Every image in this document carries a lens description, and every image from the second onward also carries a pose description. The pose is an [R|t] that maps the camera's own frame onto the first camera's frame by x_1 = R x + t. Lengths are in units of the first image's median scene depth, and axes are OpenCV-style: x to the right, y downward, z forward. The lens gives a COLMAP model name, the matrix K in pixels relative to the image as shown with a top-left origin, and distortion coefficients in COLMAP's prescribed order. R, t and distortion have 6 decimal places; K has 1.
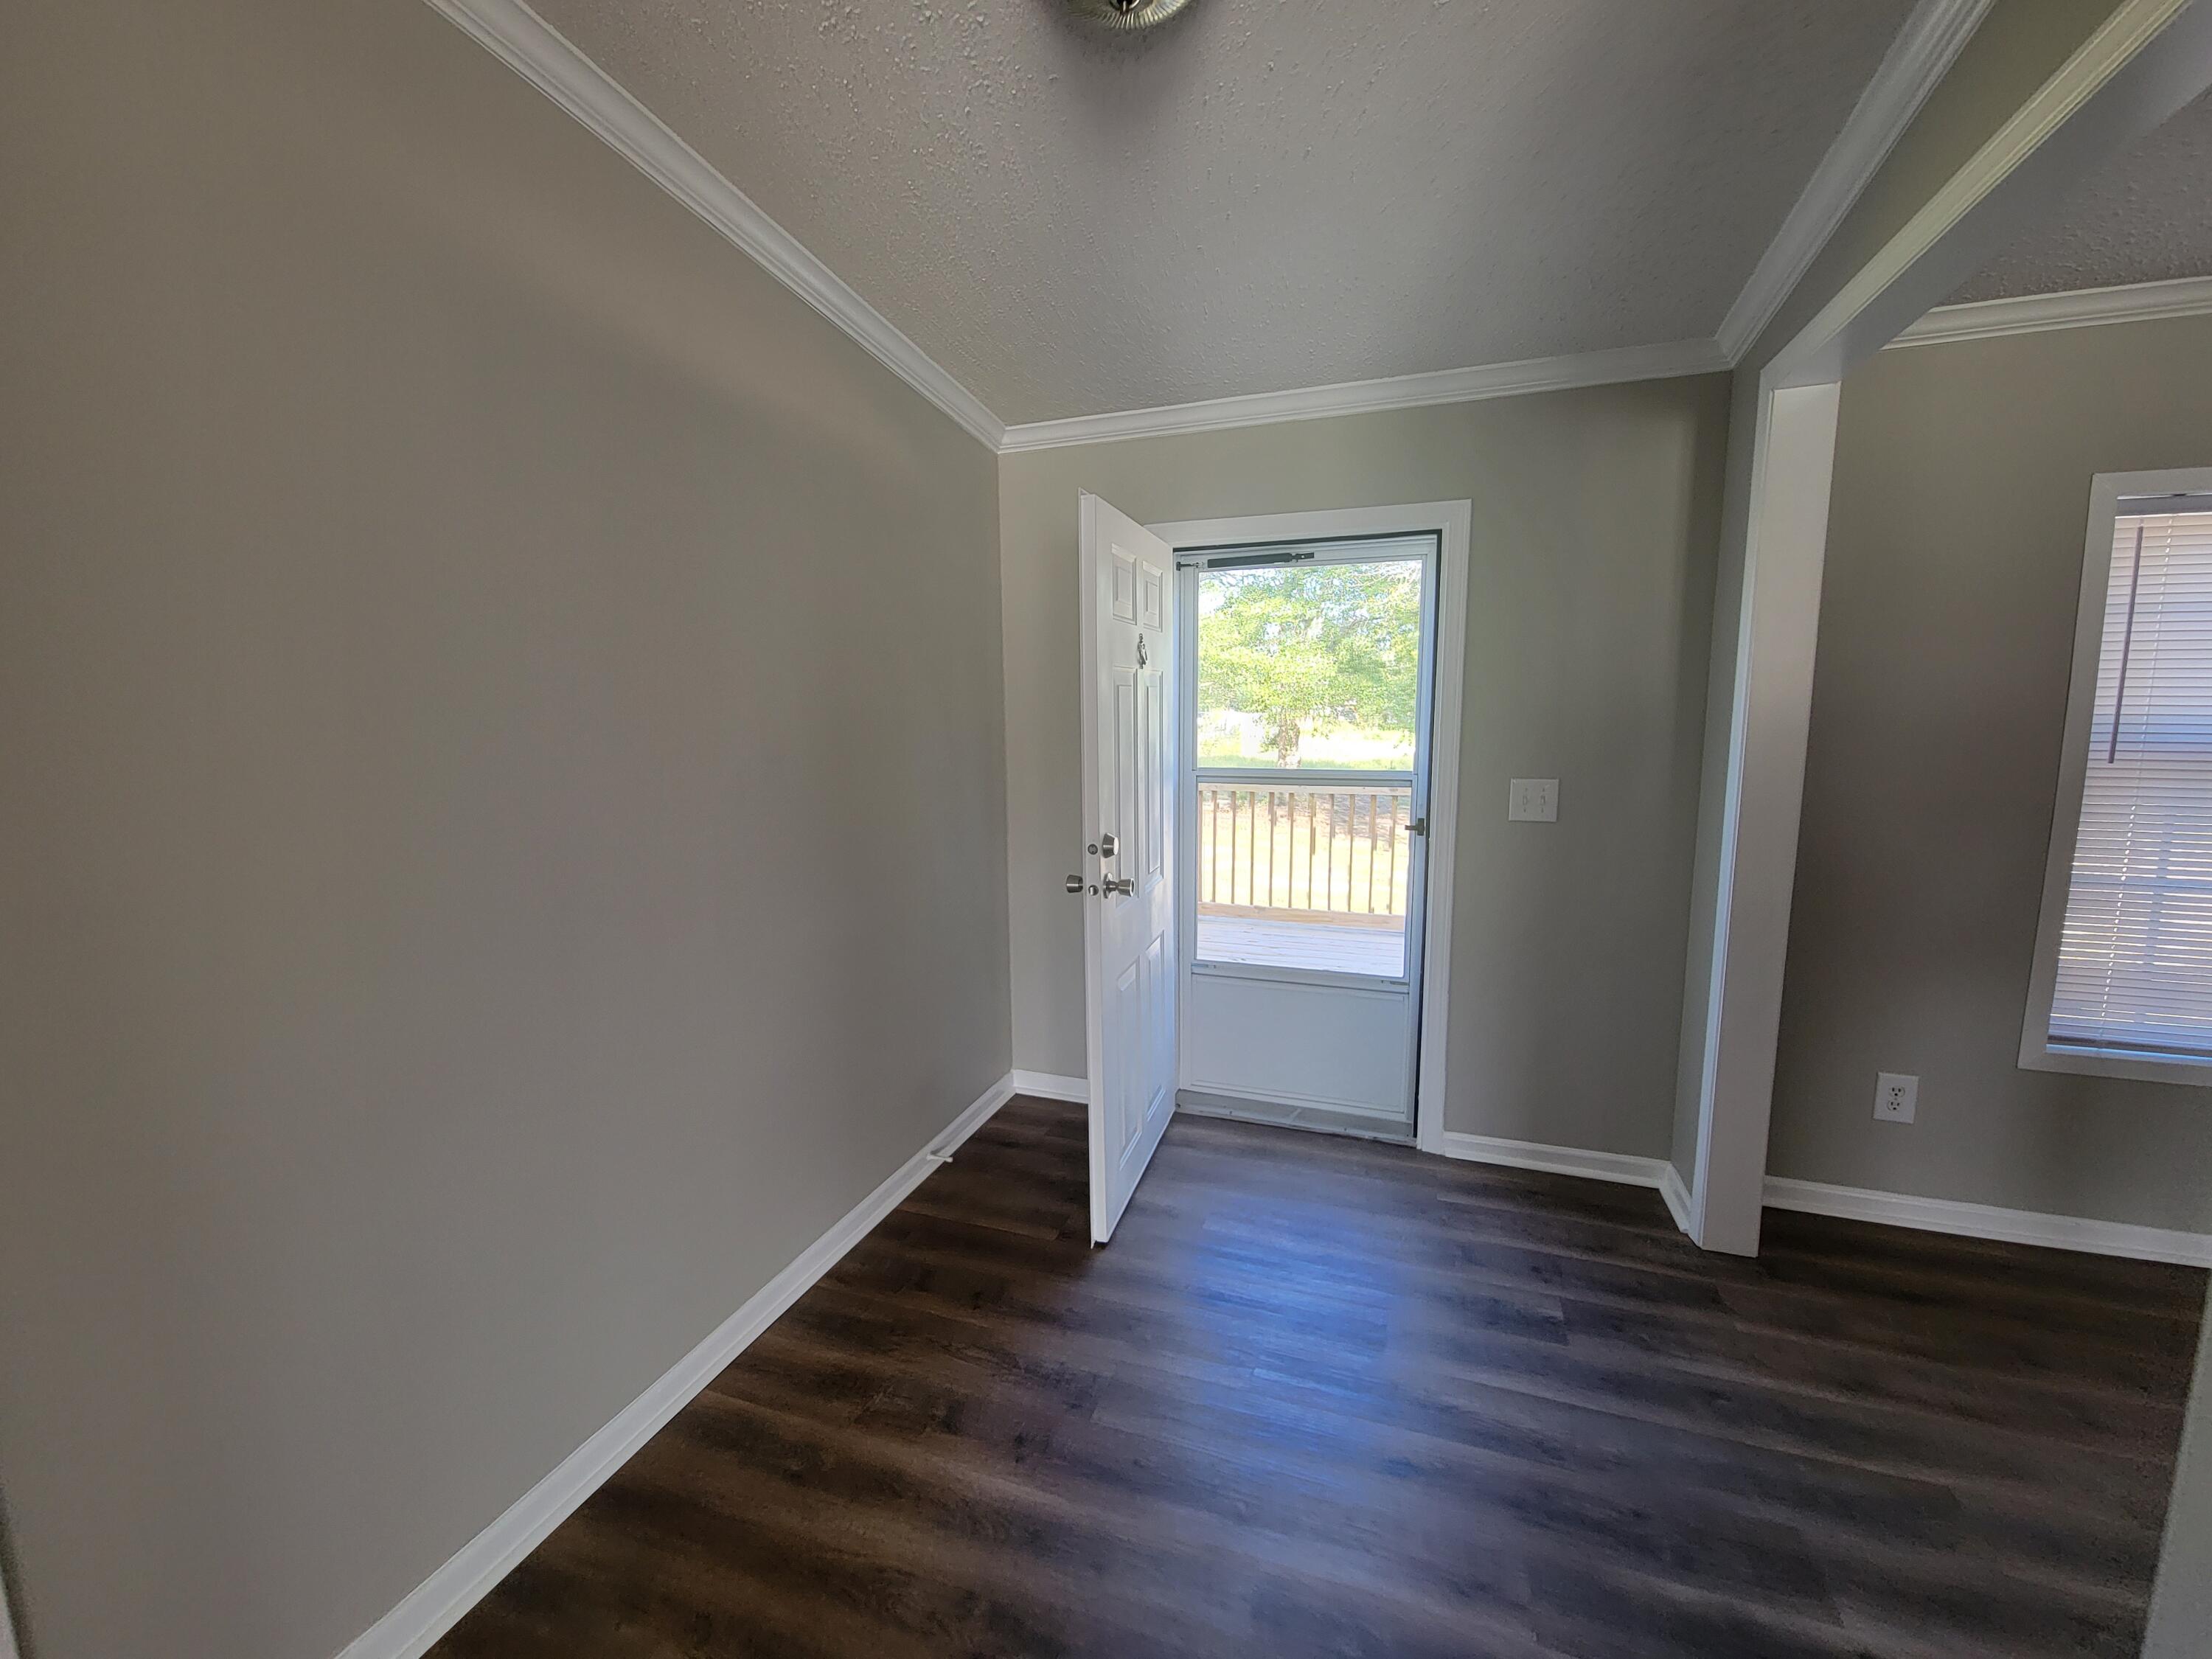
lens RADIAL K [[888.4, 0, 1073.8], [0, 888.4, 832.6], [0, 0, 1]] dist [-0.009679, -0.000156]
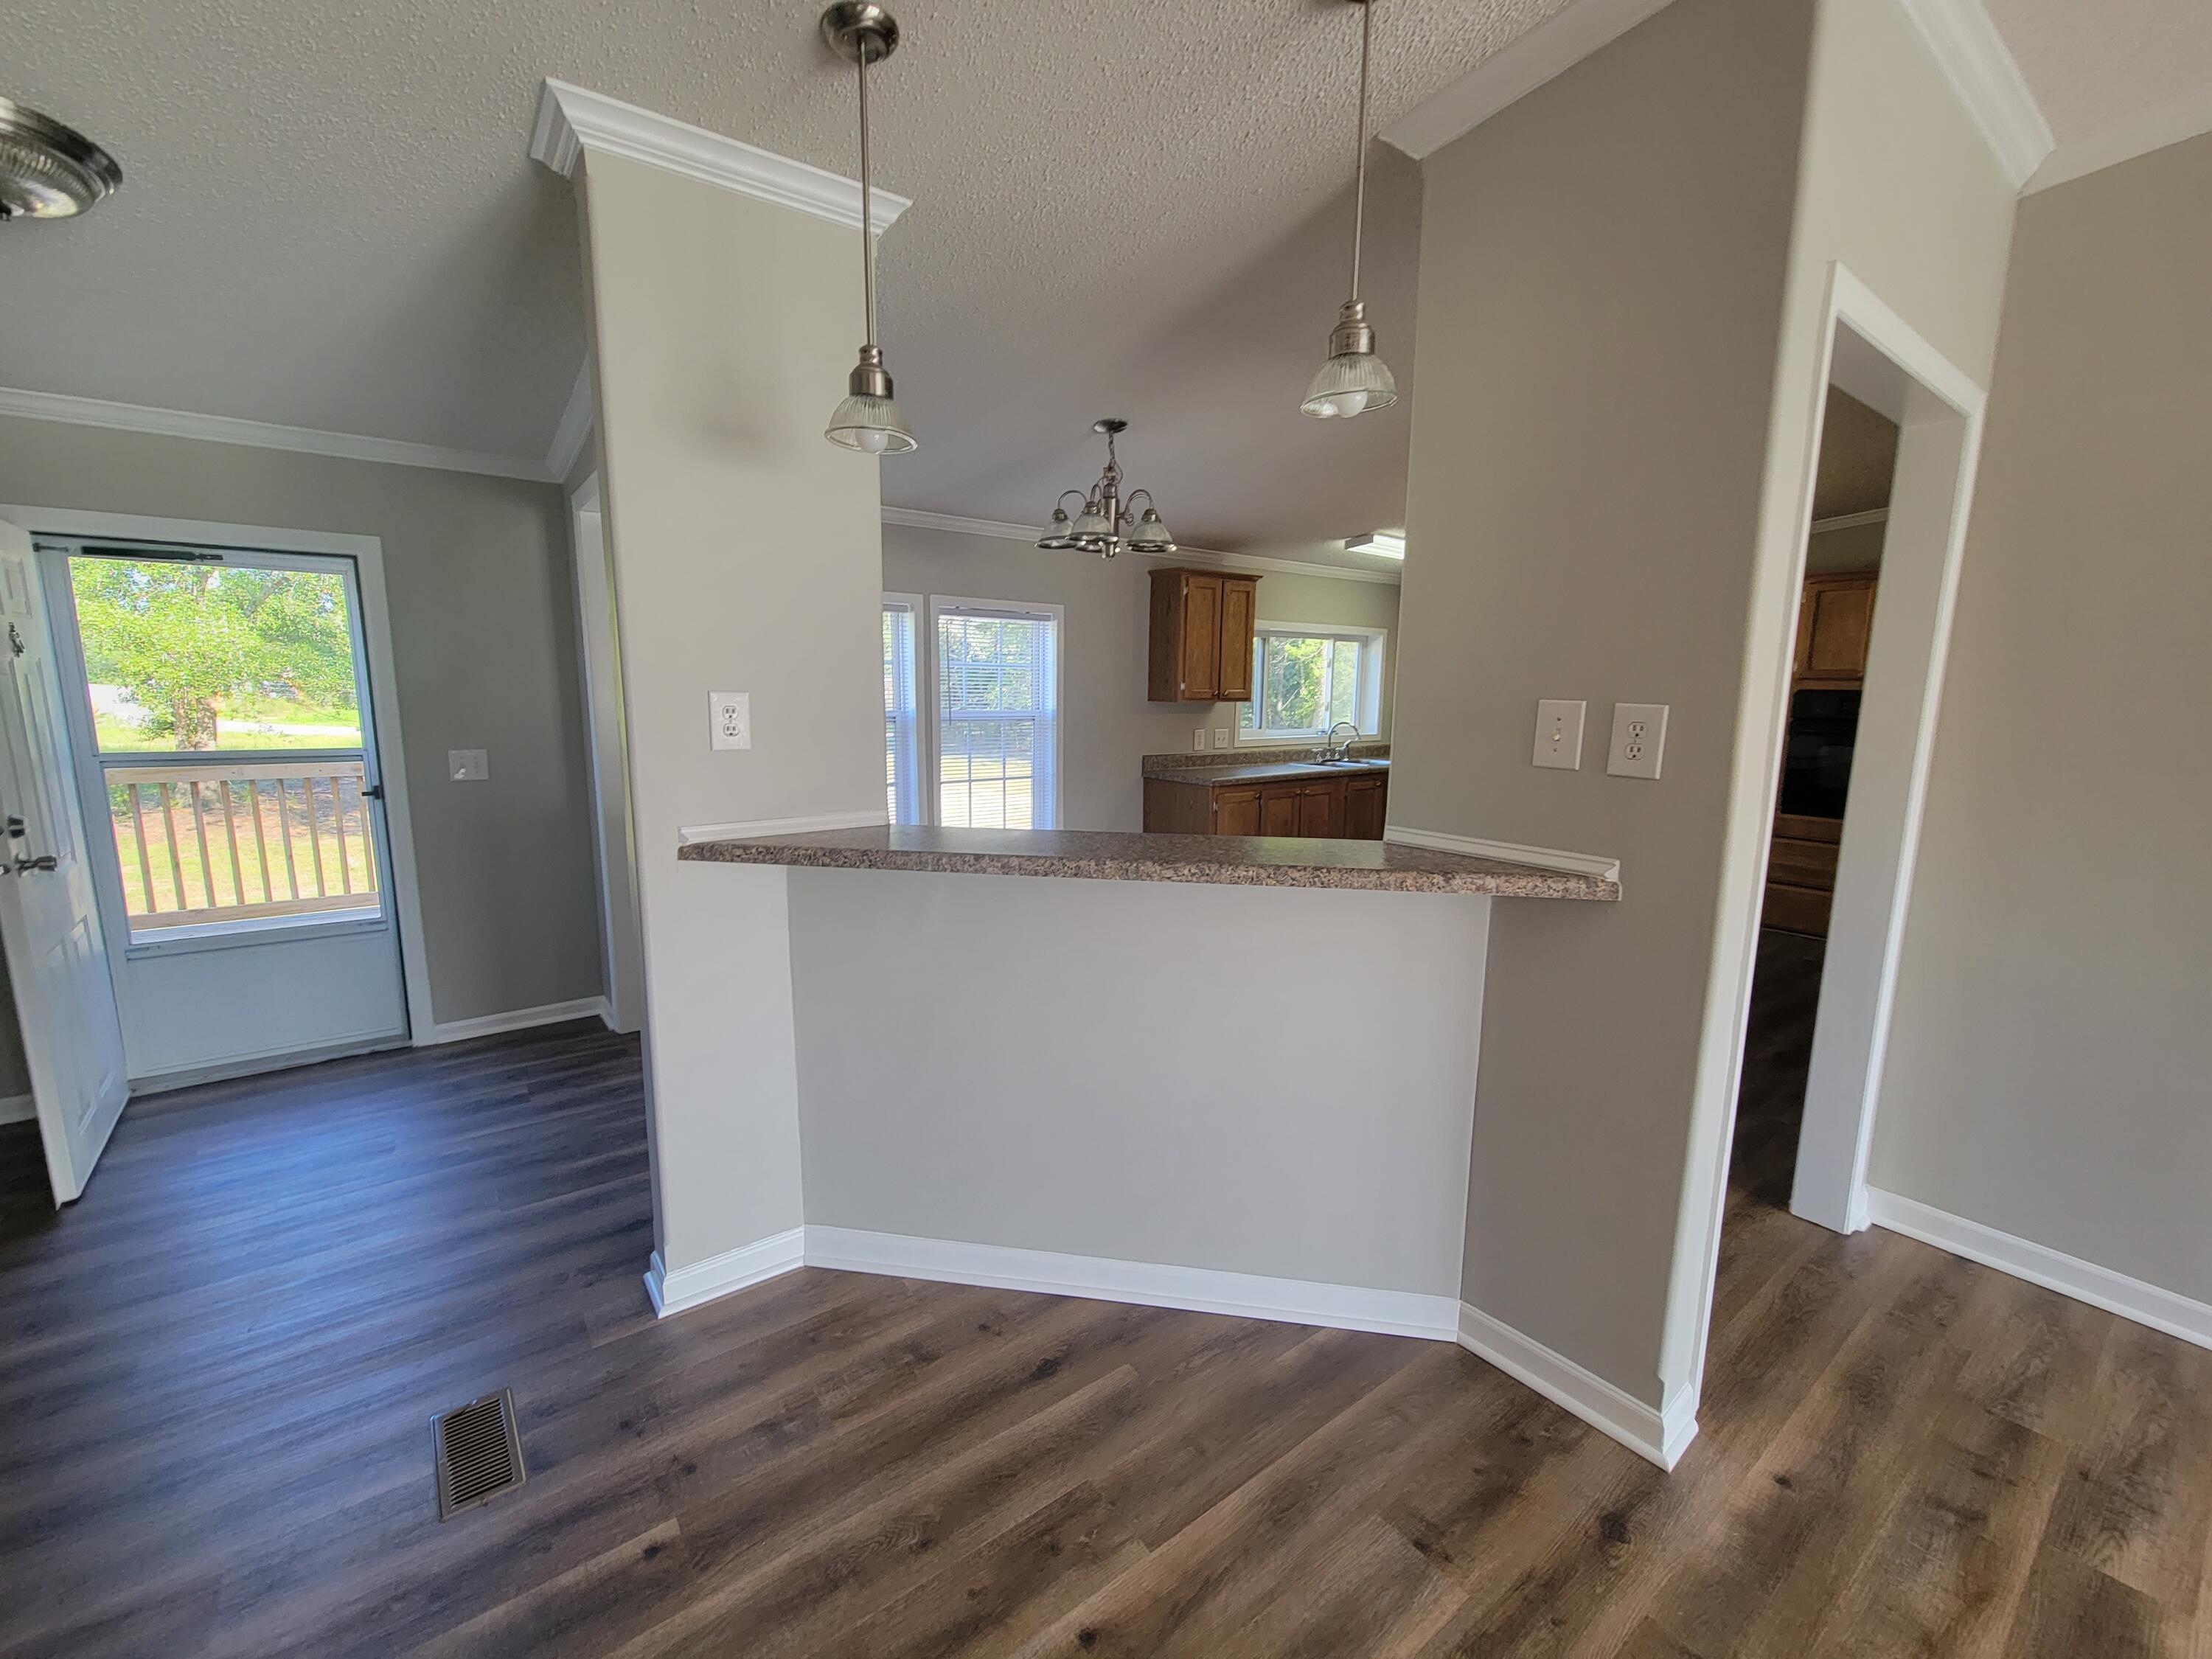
lens RADIAL K [[909.3, 0, 1092.7], [0, 909.3, 832.7], [0, 0, 1]] dist [0.008014, -0.000696]
pose [[0.529323, -0.116639, 0.840365, -0.164670], [0.099263, 0.992216, 0.075192, 0.054113], [-0.842594, 0.043616, 0.536780, -0.545892]]
